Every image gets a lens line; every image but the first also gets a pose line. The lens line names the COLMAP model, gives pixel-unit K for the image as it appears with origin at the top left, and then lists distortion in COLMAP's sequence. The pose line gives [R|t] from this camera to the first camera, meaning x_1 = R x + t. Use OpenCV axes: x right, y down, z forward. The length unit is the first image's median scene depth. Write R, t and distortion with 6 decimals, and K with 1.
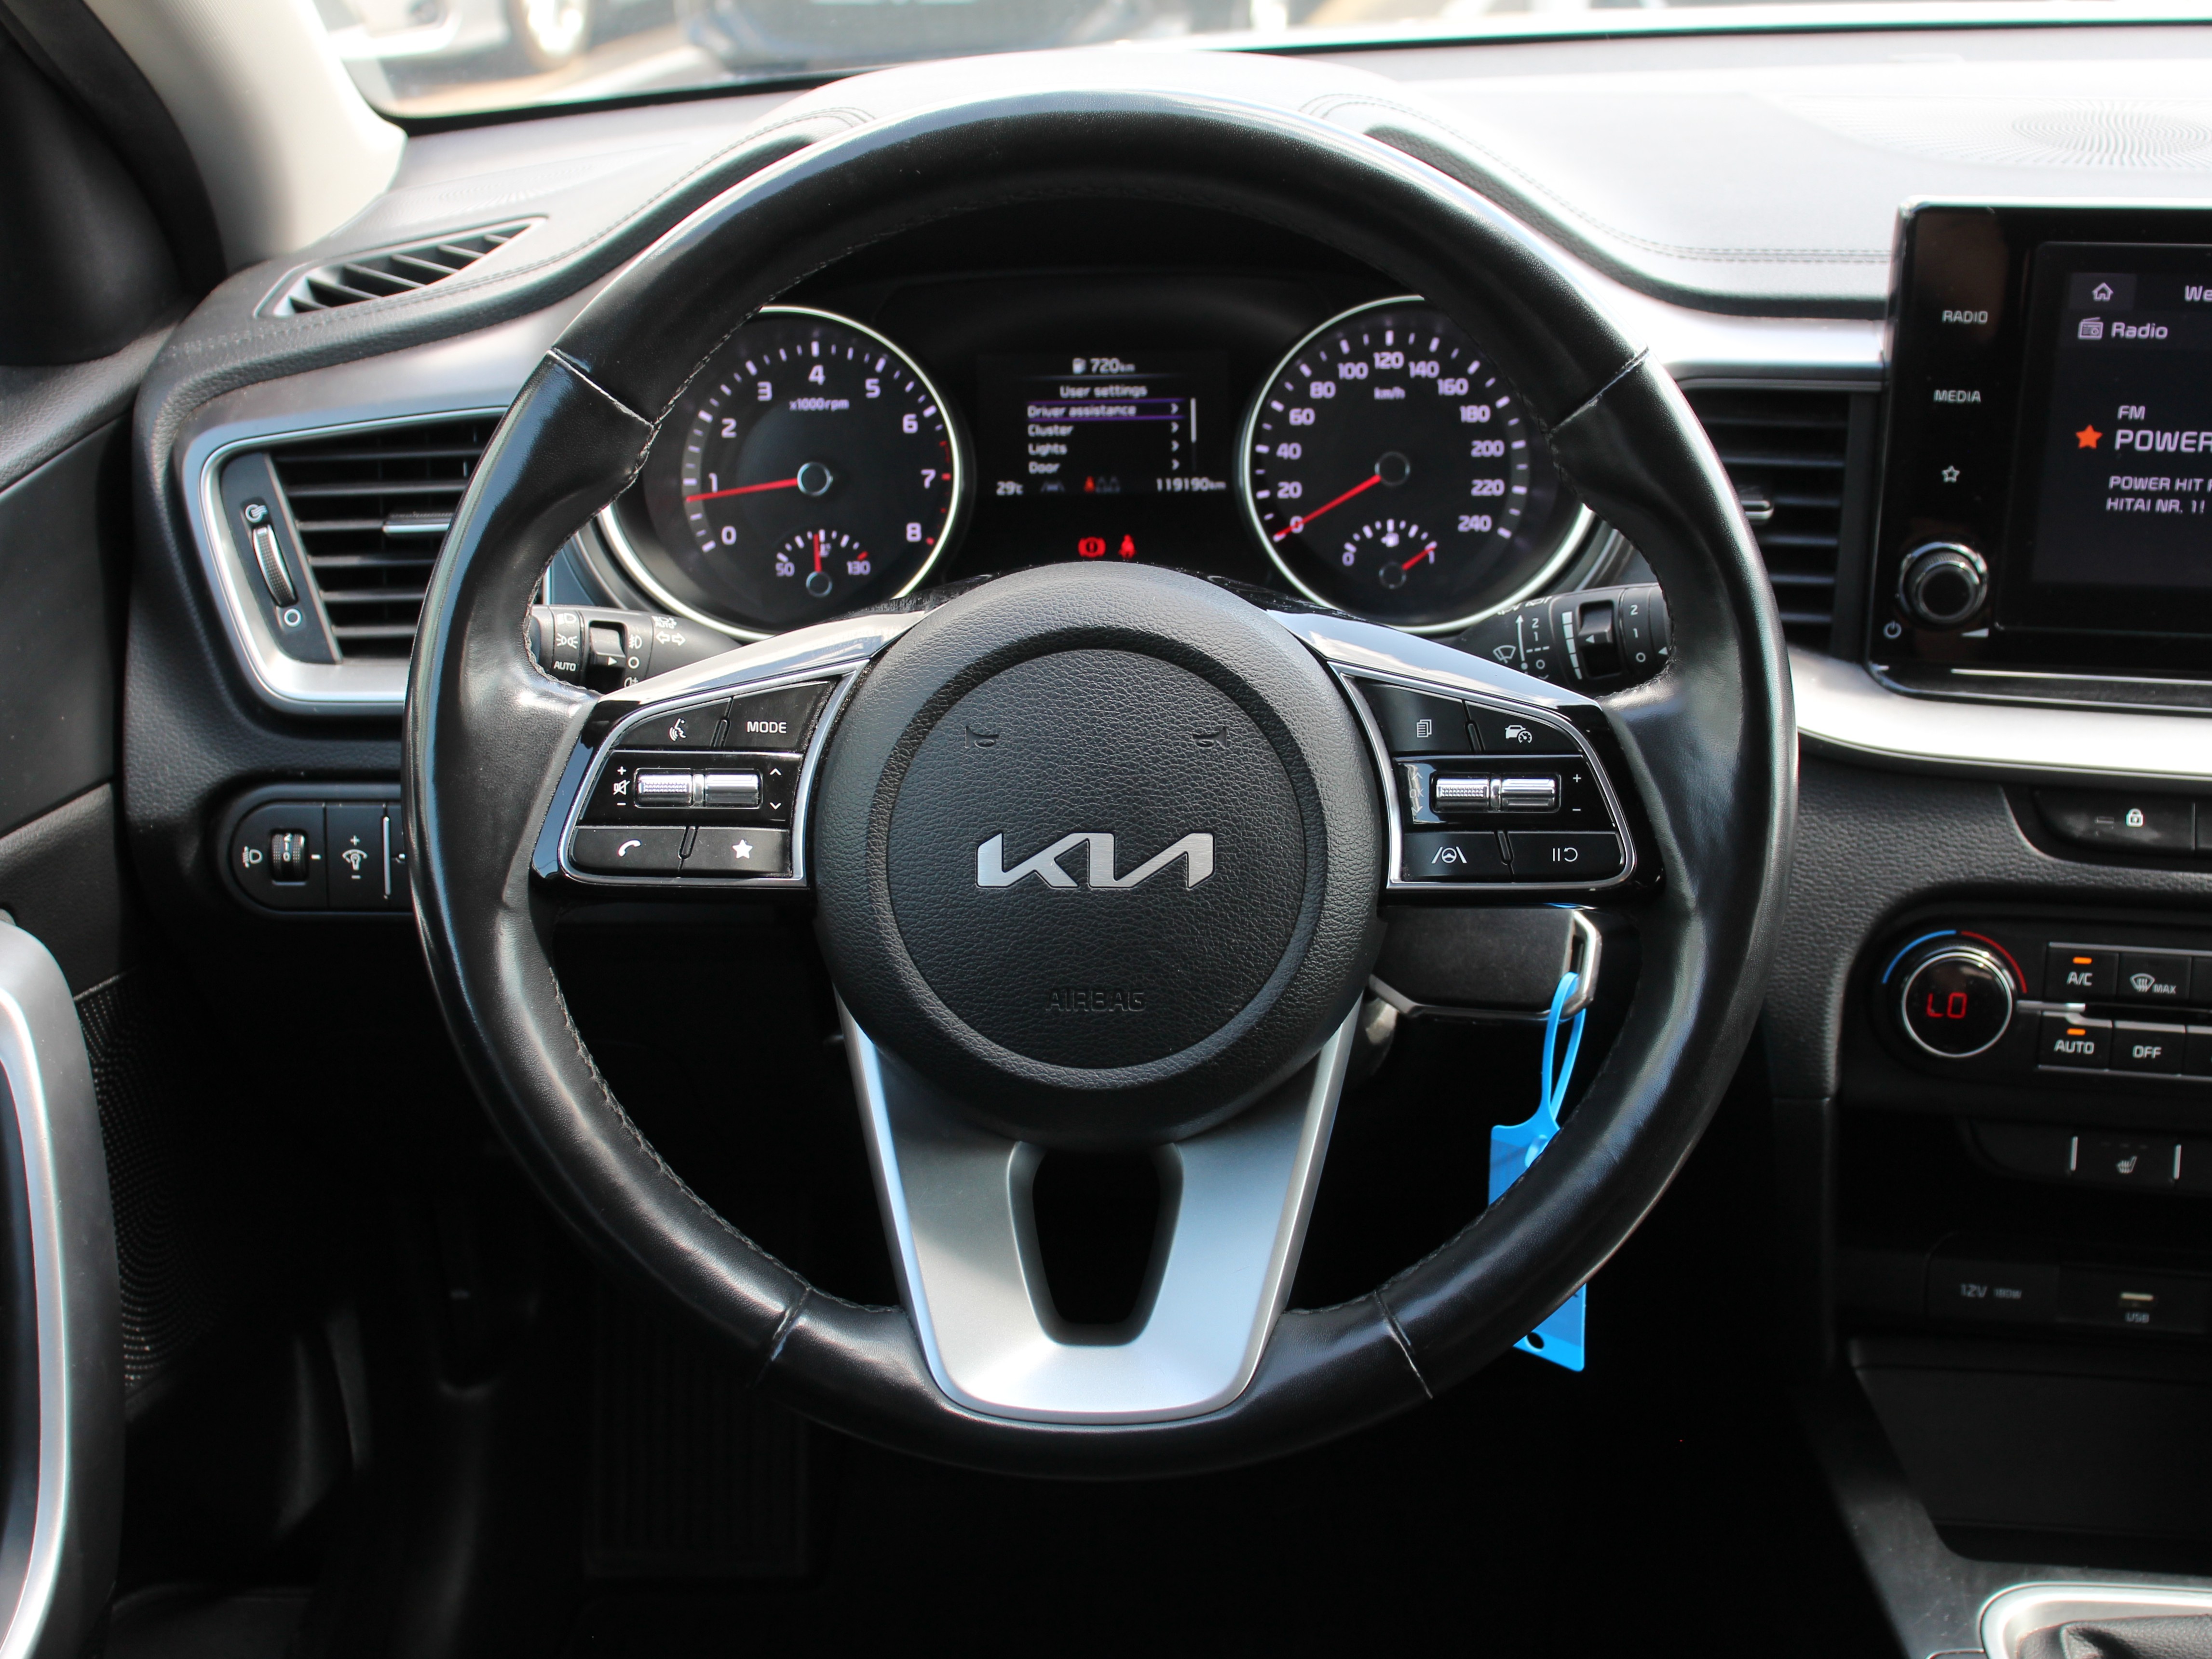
lens RADIAL K [[2678.5, 0, 1088.6], [0, 2678.5, 835.7], [0, 0, 1]] dist [-0.054245, 0.000000]
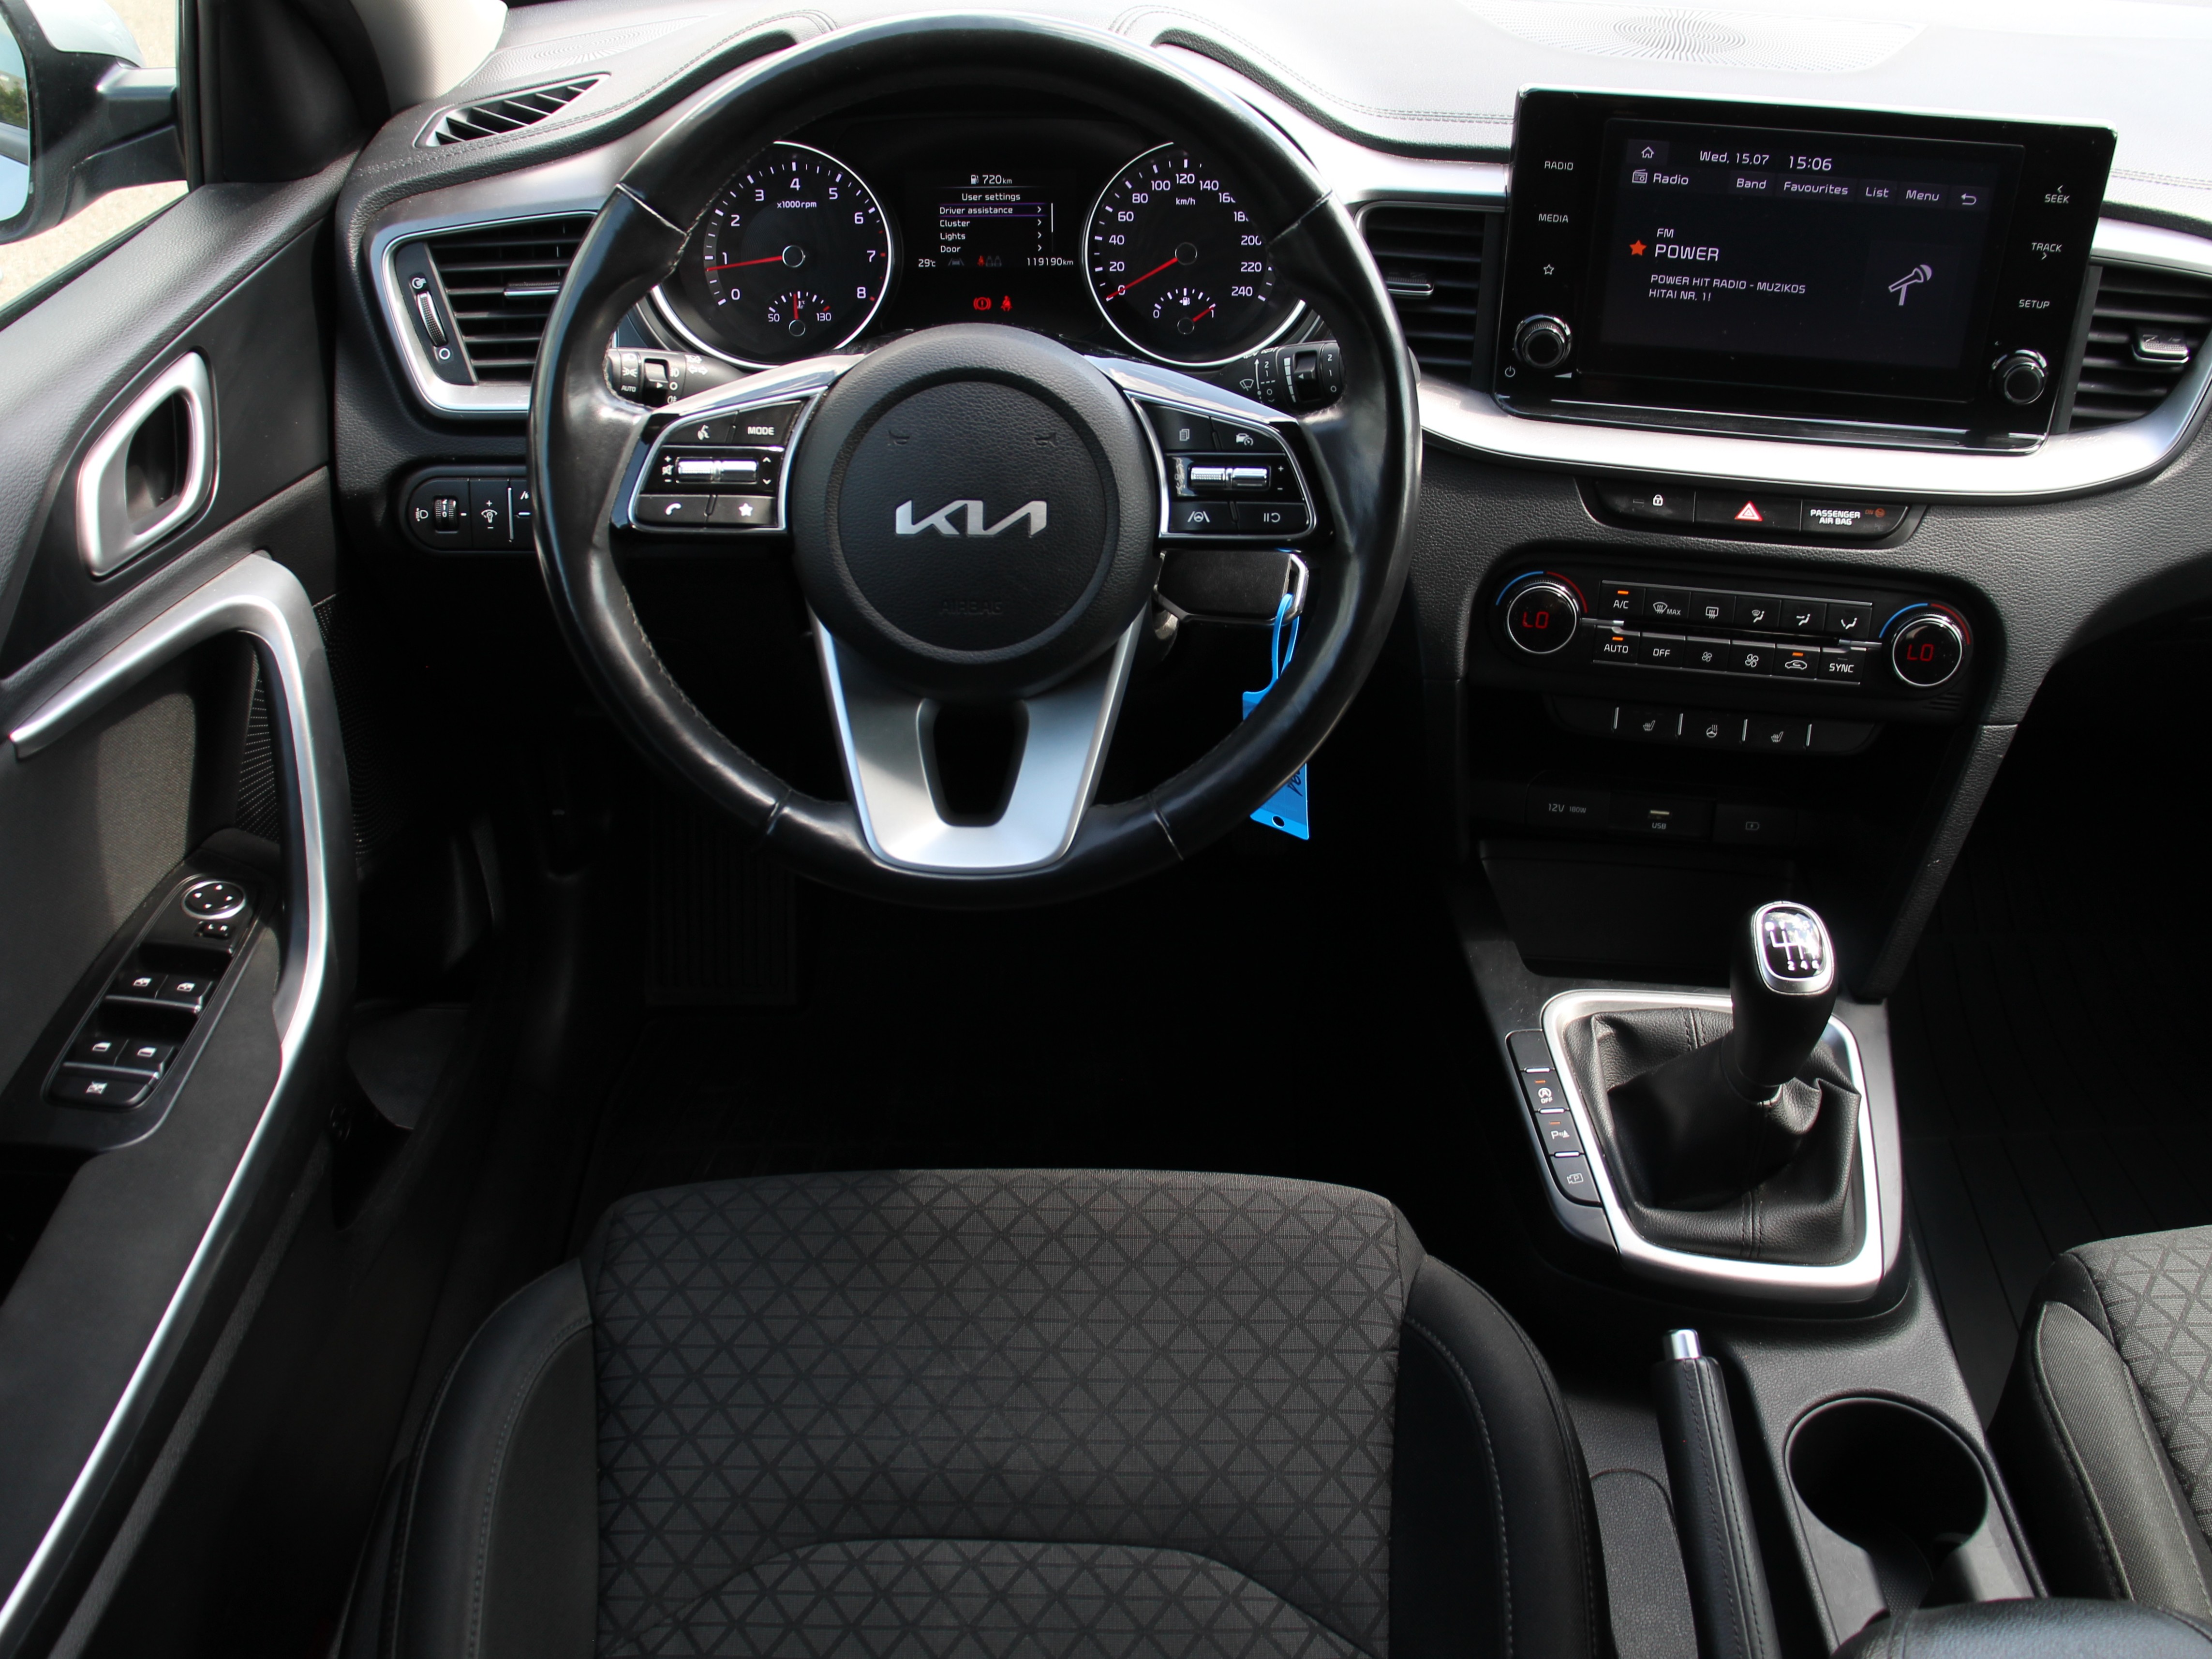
lens RADIAL K [[2060.1, 0, 1097.0], [0, 2060.1, 828.1], [0, 0, 1]] dist [-0.145187, 0.000000]
pose [[0.999206, 0.004358, 0.039606, 0.023557], [-0.010626, 0.987149, 0.159447, -0.003080], [-0.038402, -0.159742, 0.986412, -0.172968]]
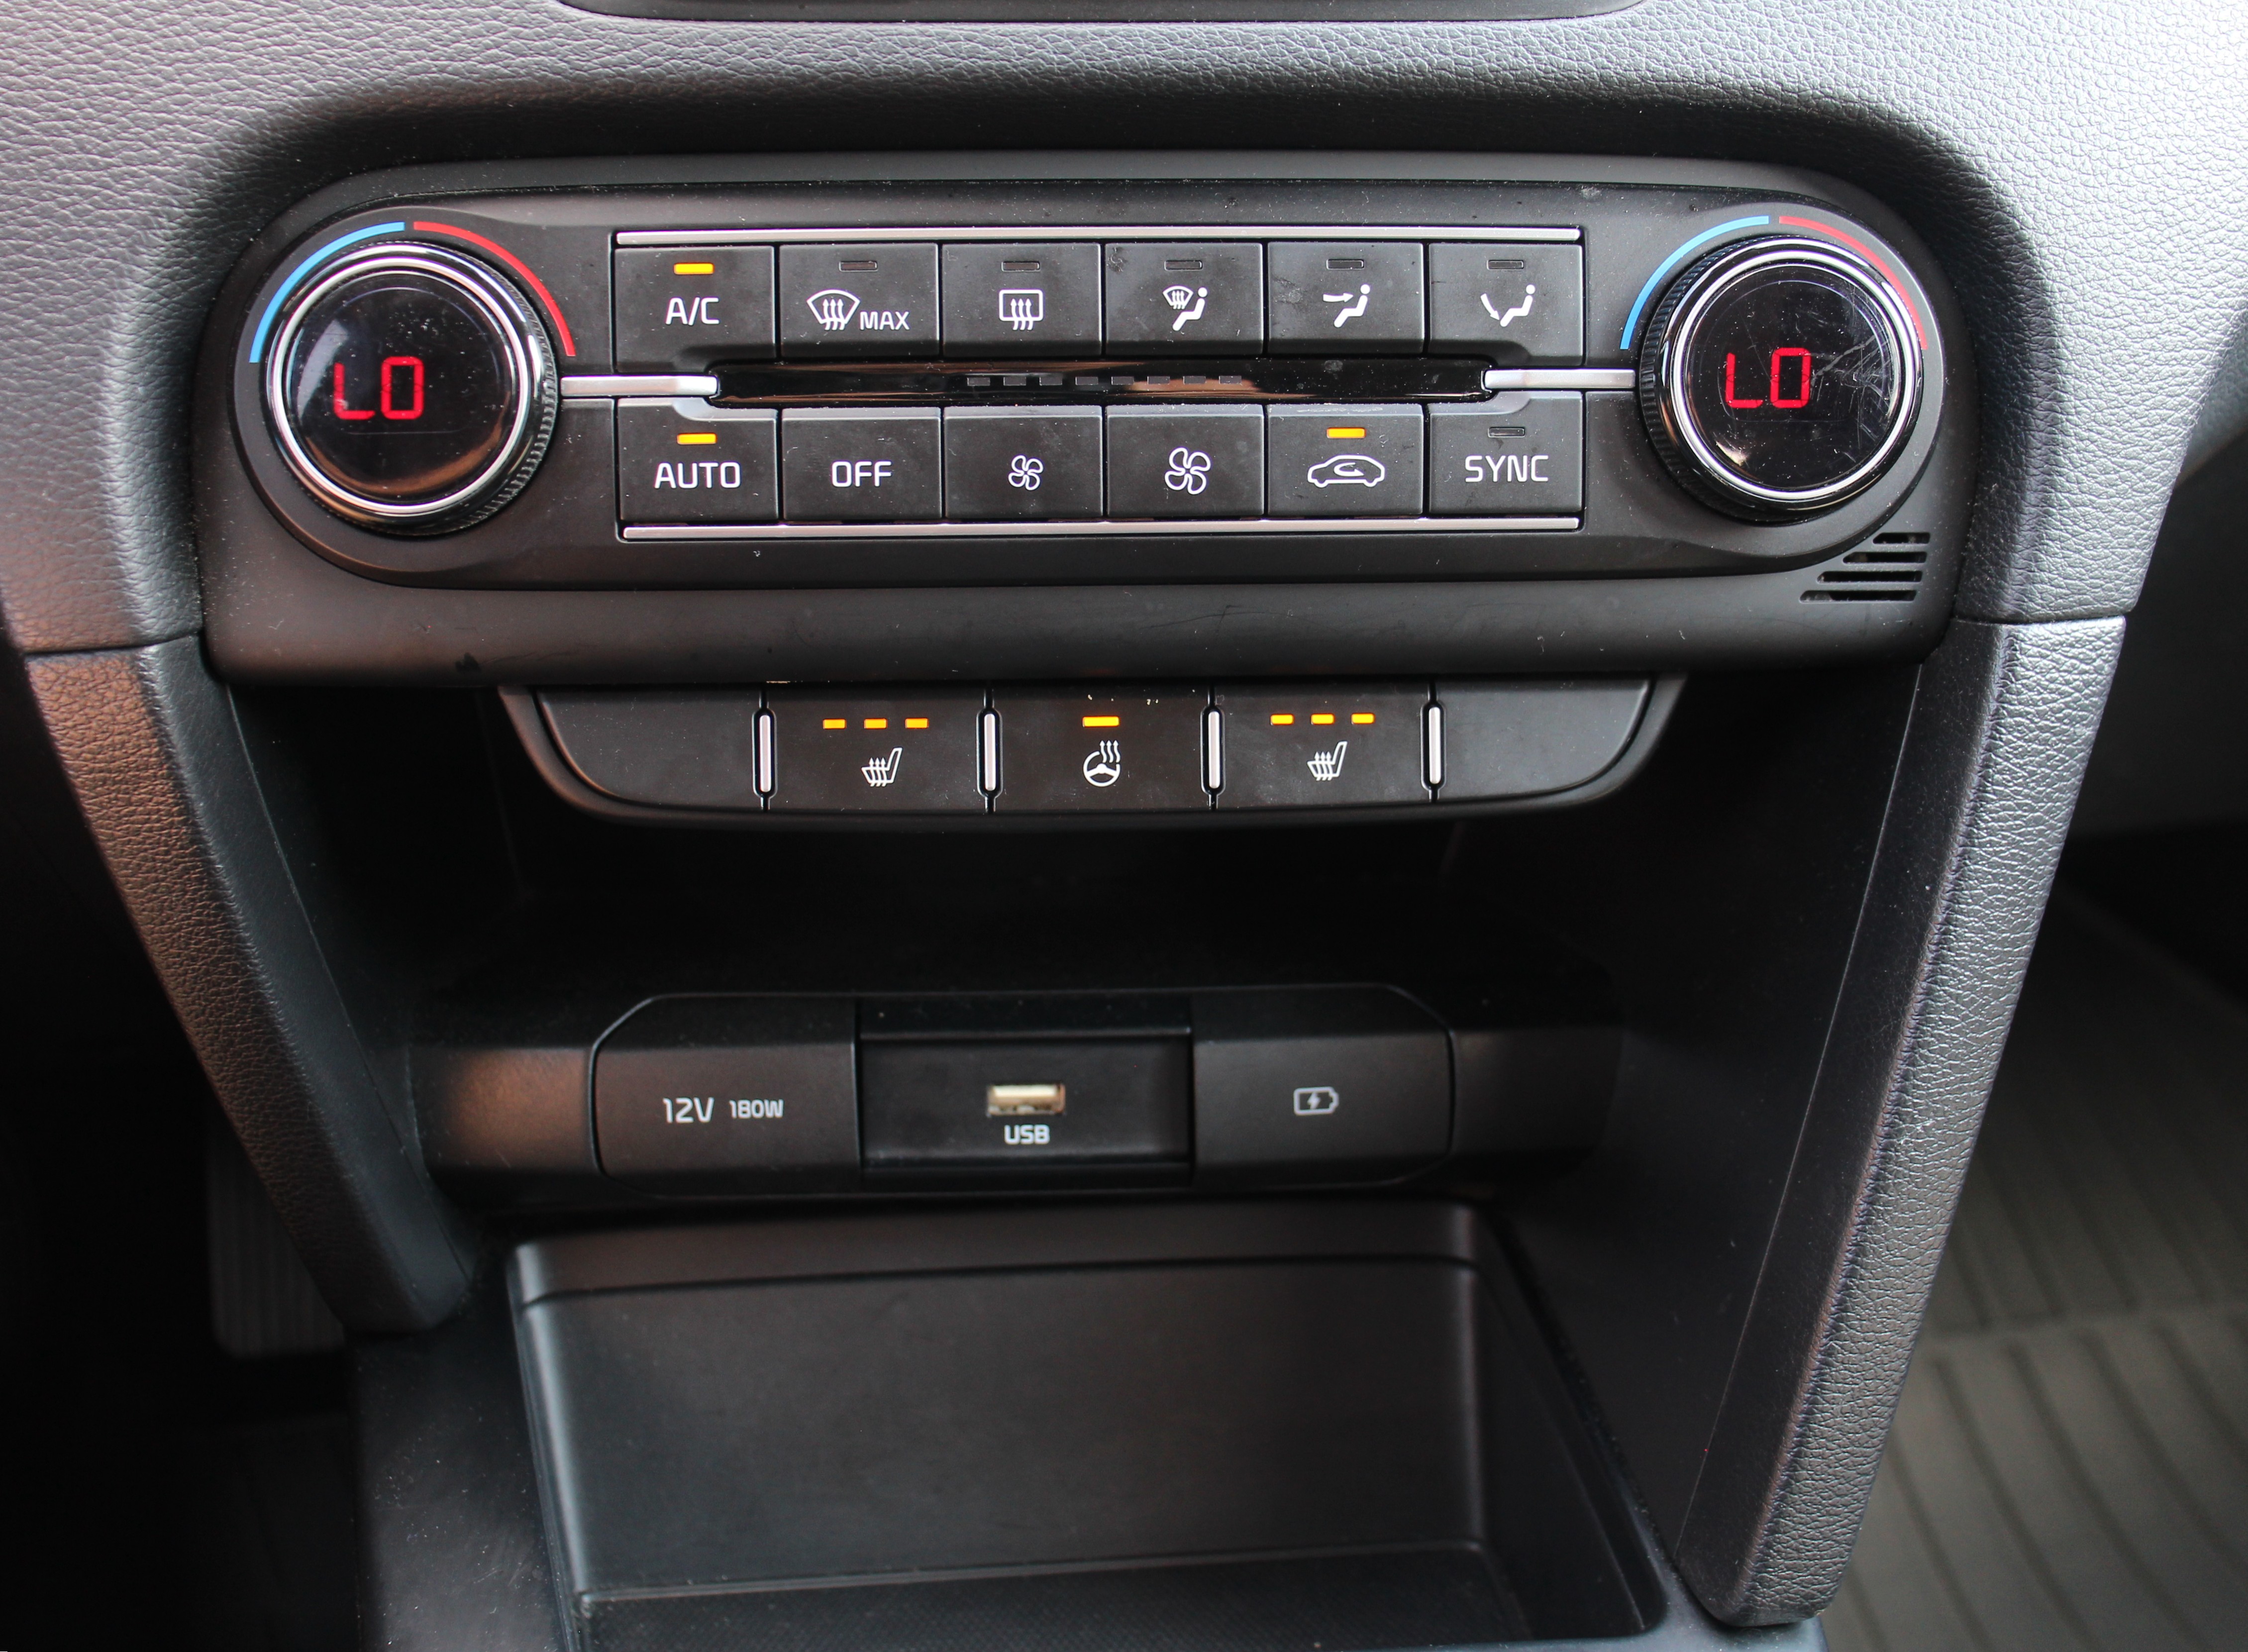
lens RADIAL K [[2499.1, 0, 1126.5], [0, 2499.1, 825.5], [0, 0, 1]] dist [-0.077153, 0.000000]
pose [[0.972760, -0.069271, 0.221225, 0.346908], [0.076665, 0.996743, -0.025002, 0.151483], [-0.218772, 0.041281, 0.974902, 0.598779]]
